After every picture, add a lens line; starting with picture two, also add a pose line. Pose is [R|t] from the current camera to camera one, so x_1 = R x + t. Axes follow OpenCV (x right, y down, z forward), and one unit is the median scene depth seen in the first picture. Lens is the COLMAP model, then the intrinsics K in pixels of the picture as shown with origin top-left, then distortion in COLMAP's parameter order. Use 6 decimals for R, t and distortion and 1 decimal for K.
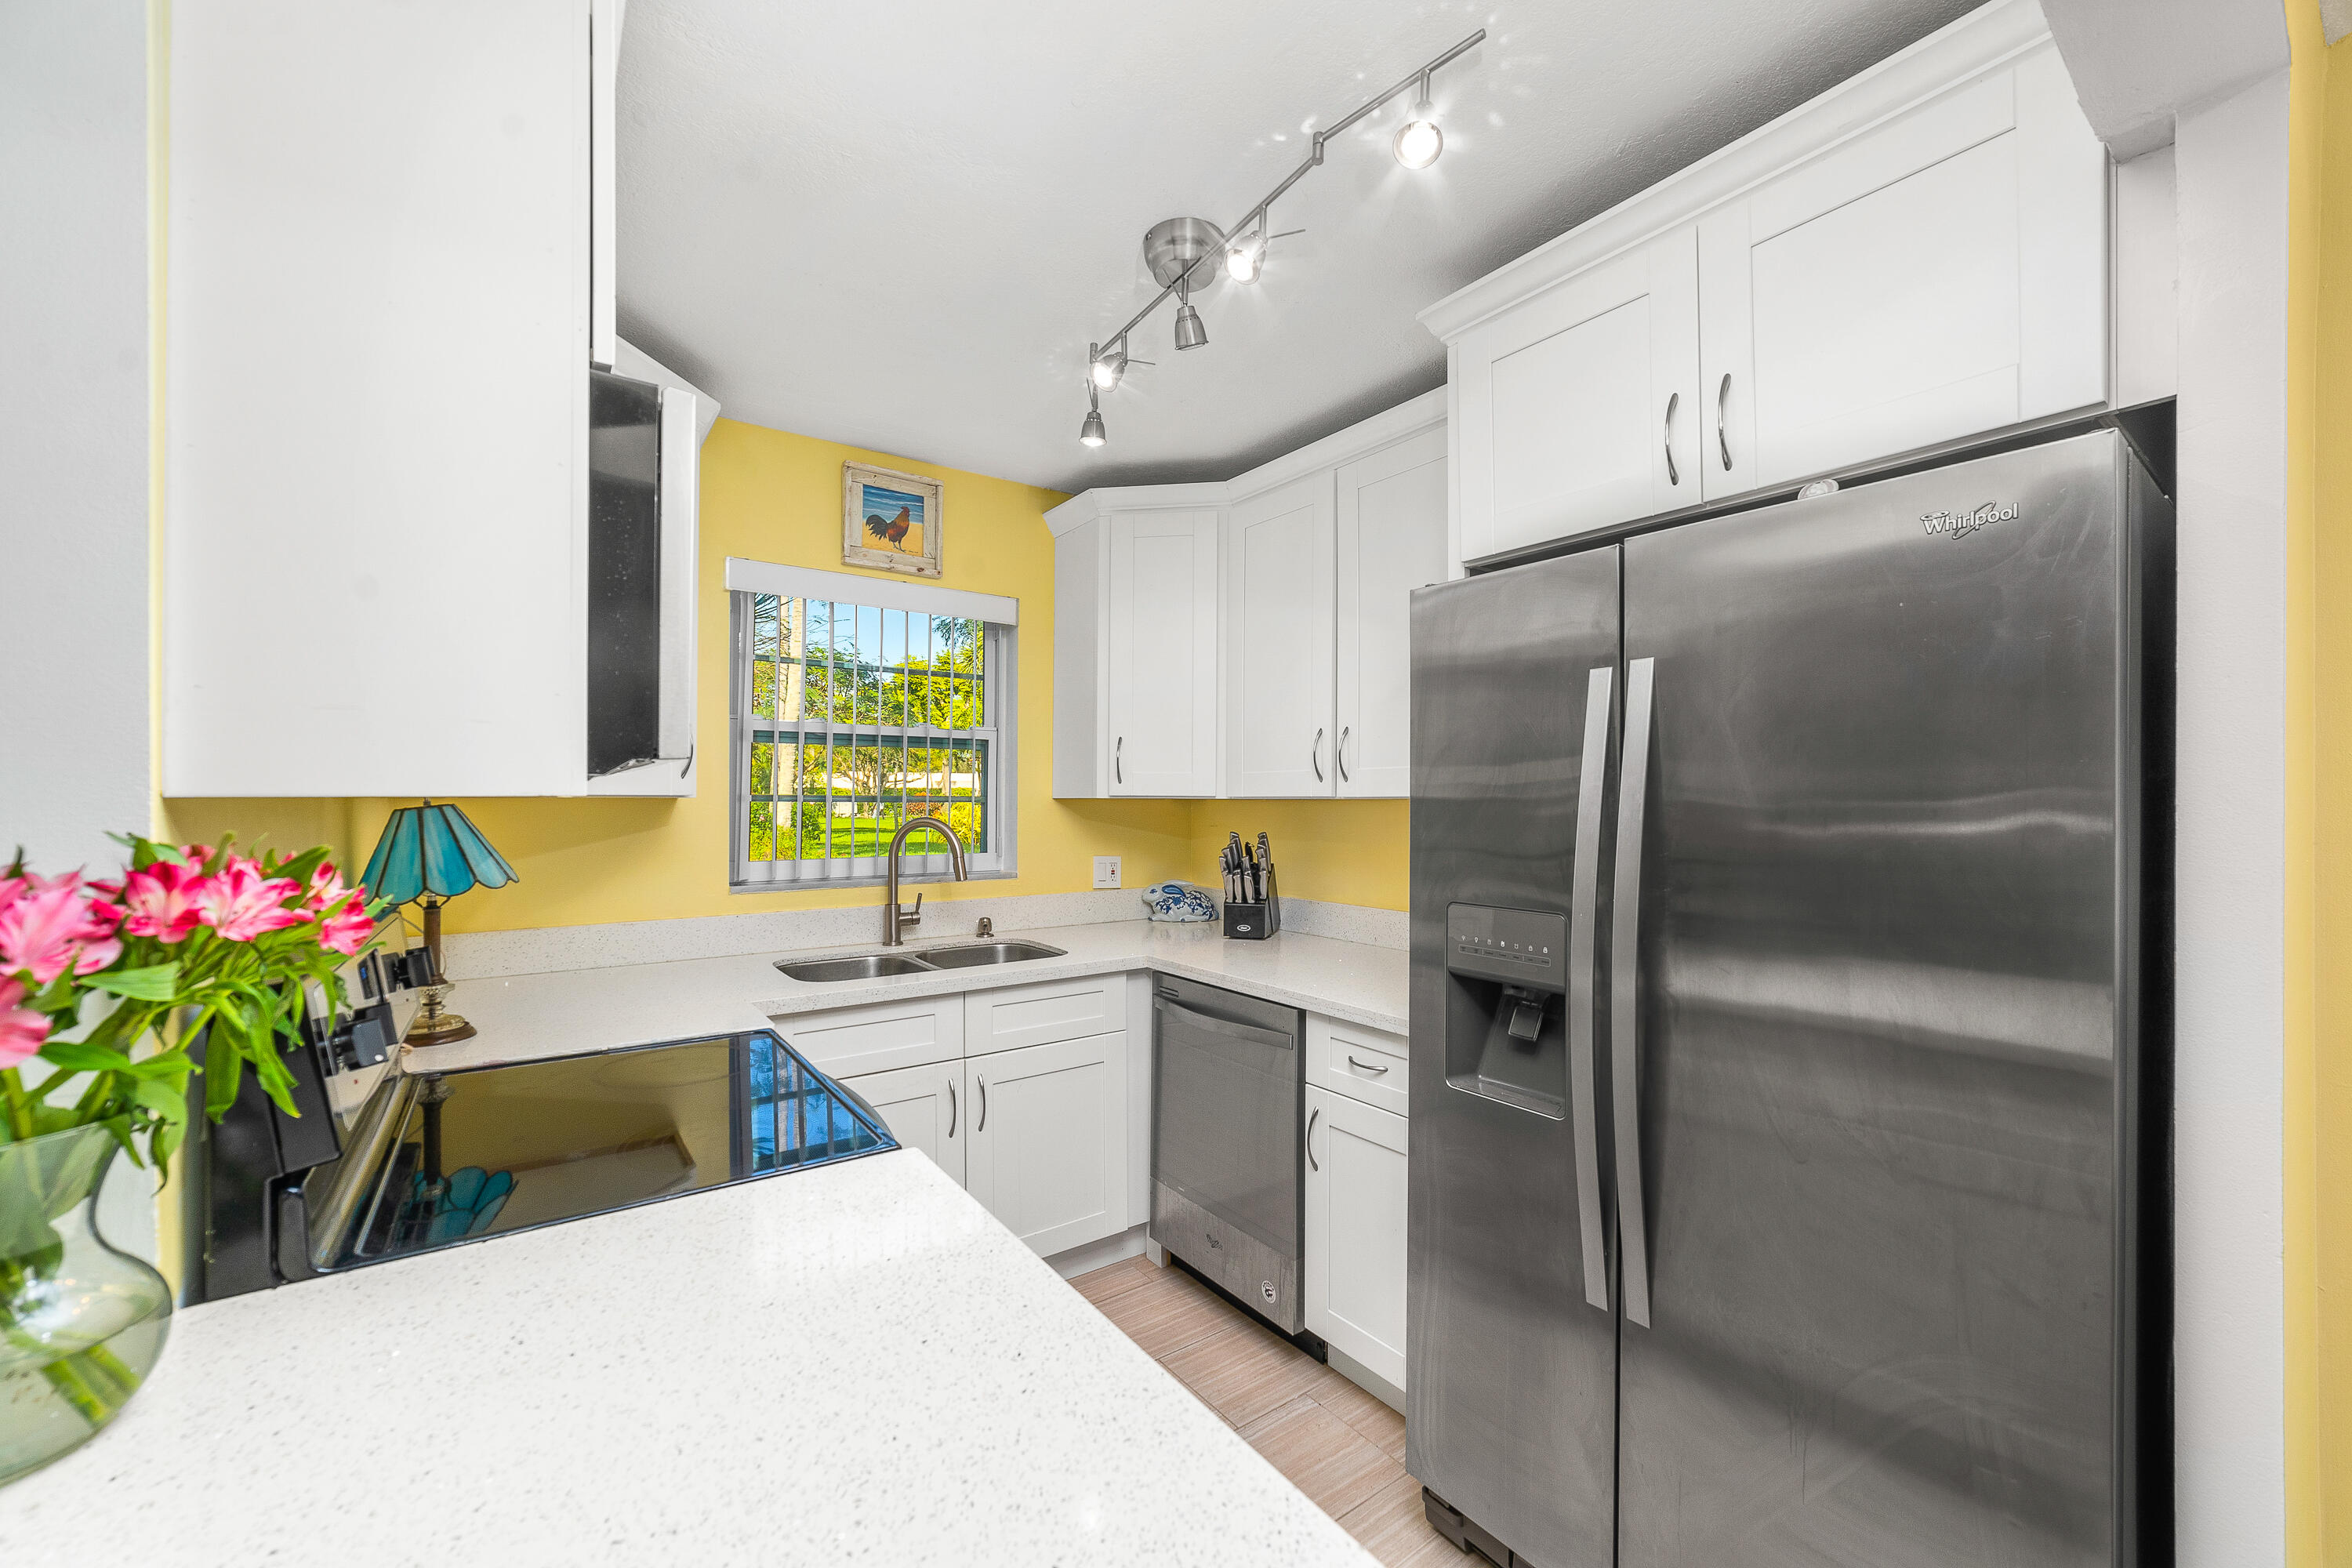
lens RADIAL K [[908.6, 0, 1157.3], [0, 908.6, 800.4], [0, 0, 1]] dist [-0.021884, 0.006514]
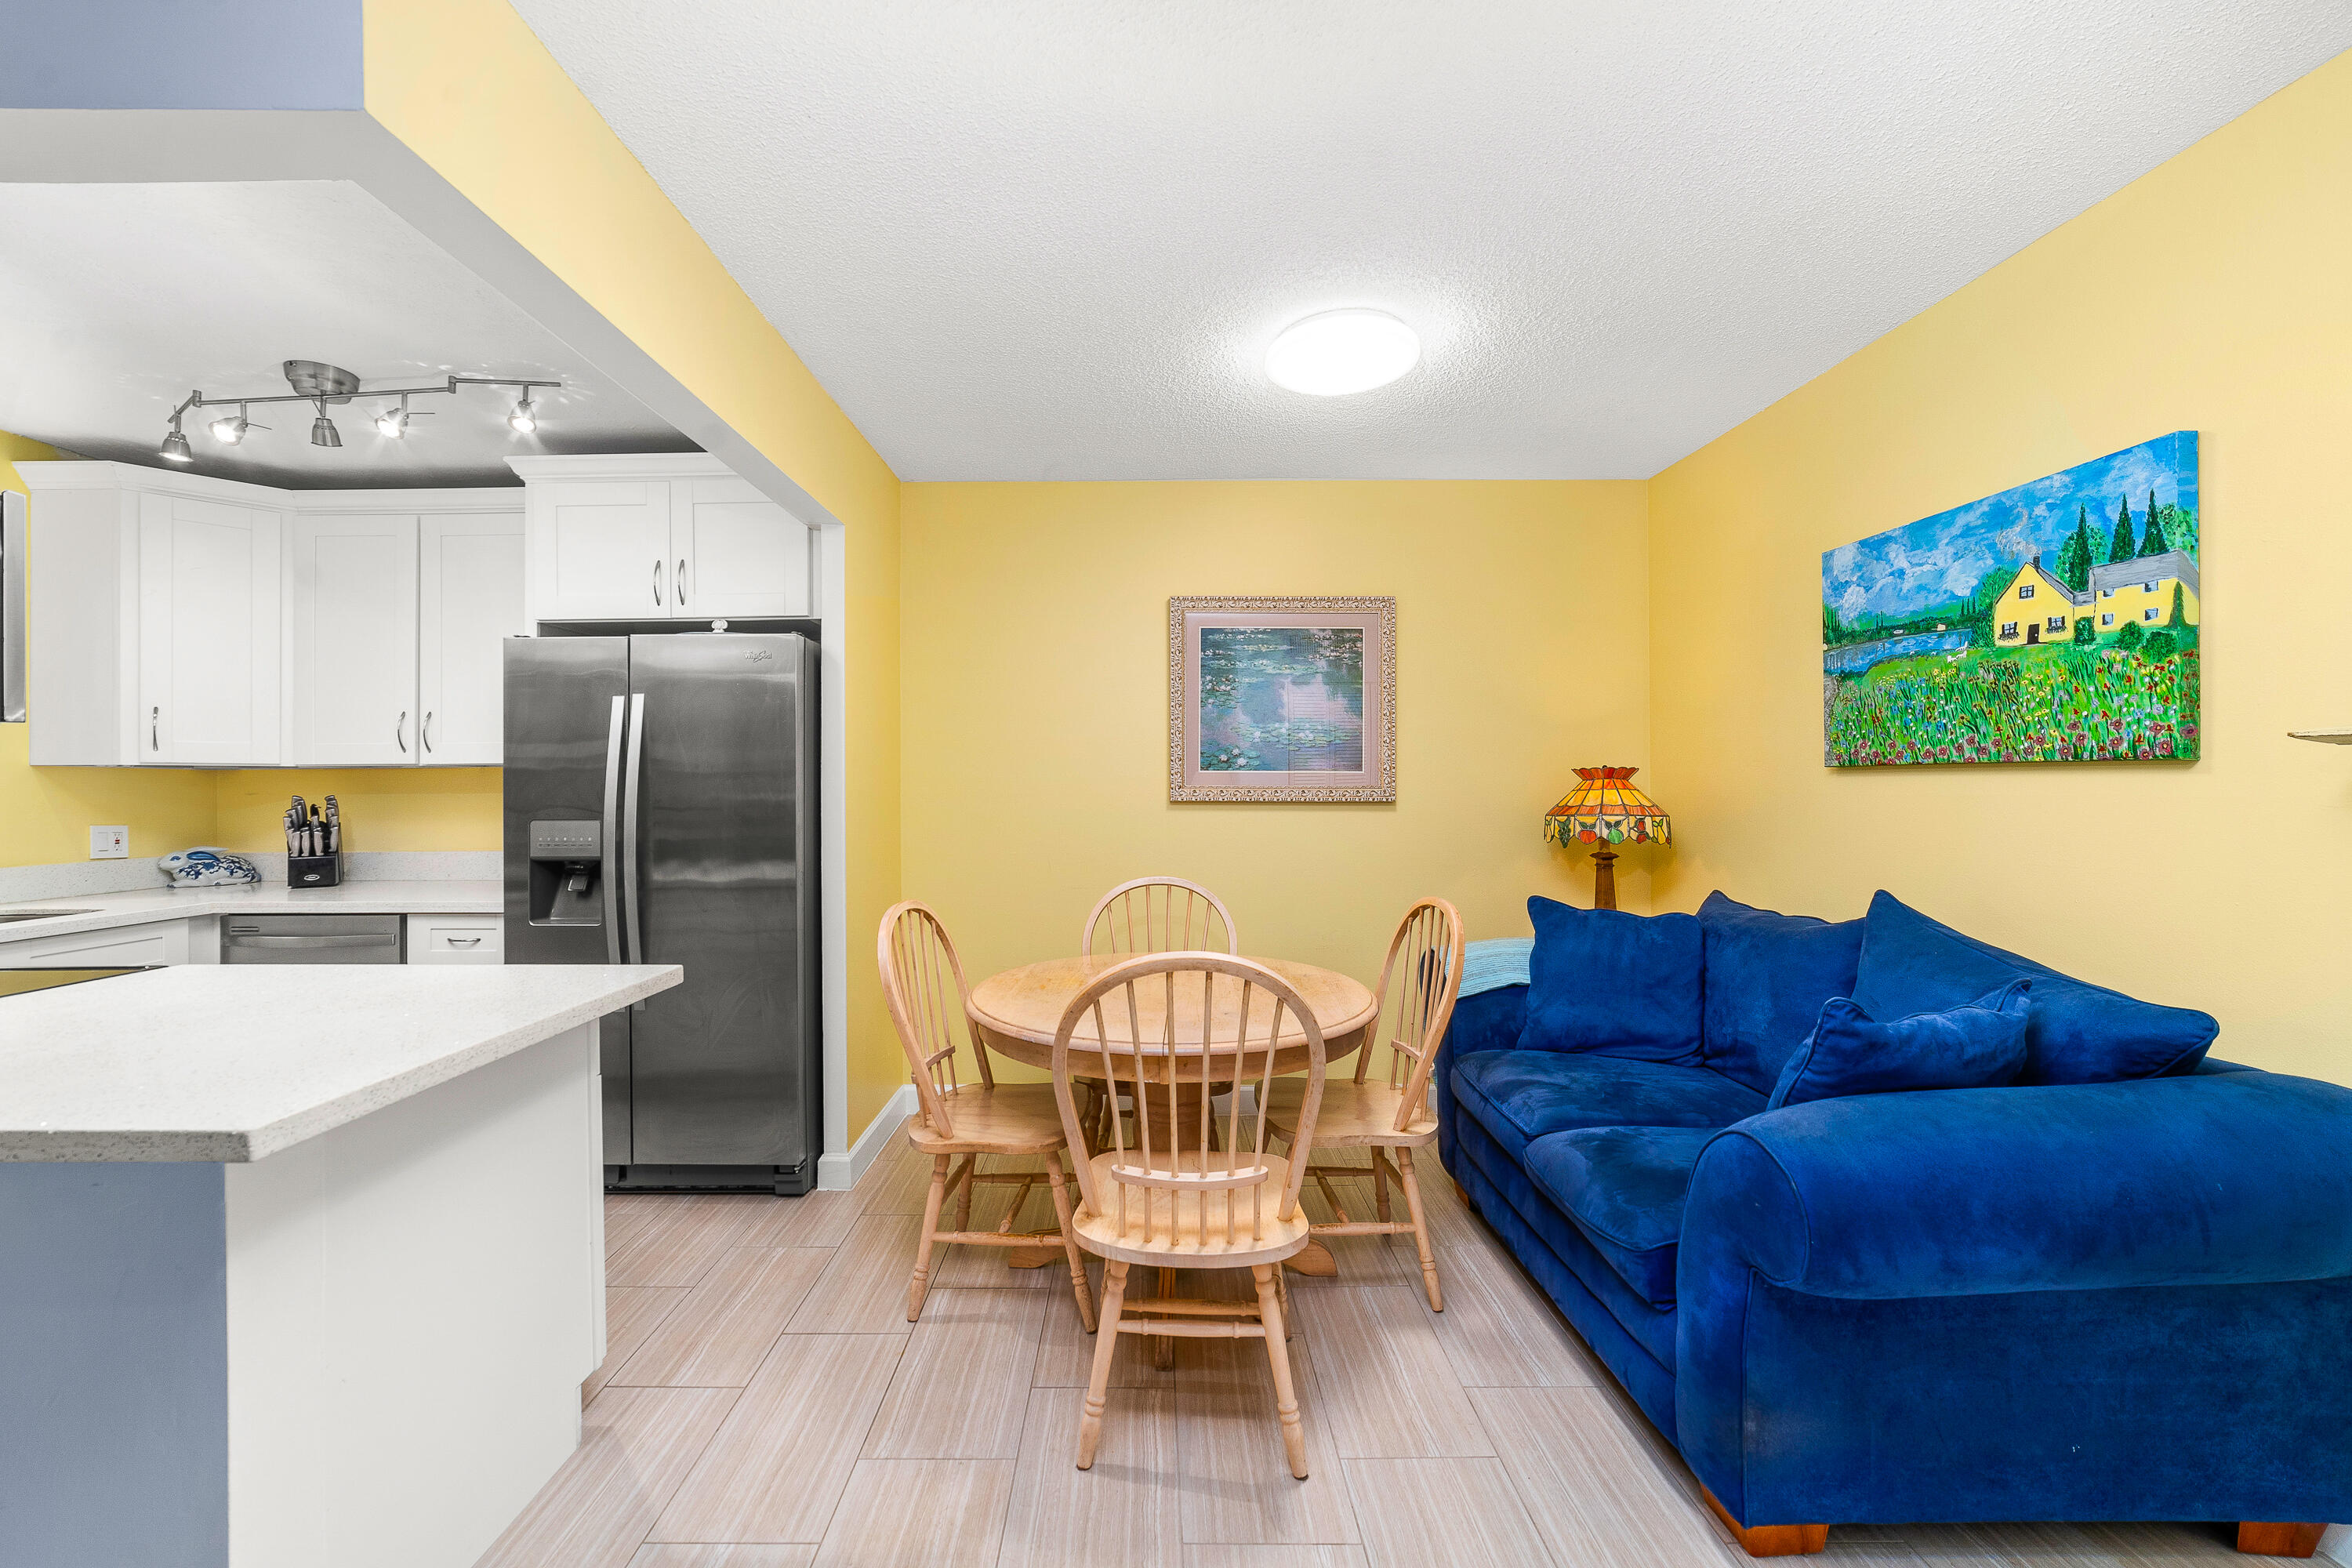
lens RADIAL K [[927.5, 0, 1149.3], [0, 927.5, 784.8], [0, 0, 1]] dist [-0.024025, 0.008249]
pose [[0.573267, -0.003348, 0.819361, -0.254132], [0.008651, 0.999961, -0.001967, 0.033942], [-0.819323, 0.008216, 0.573274, -0.565883]]
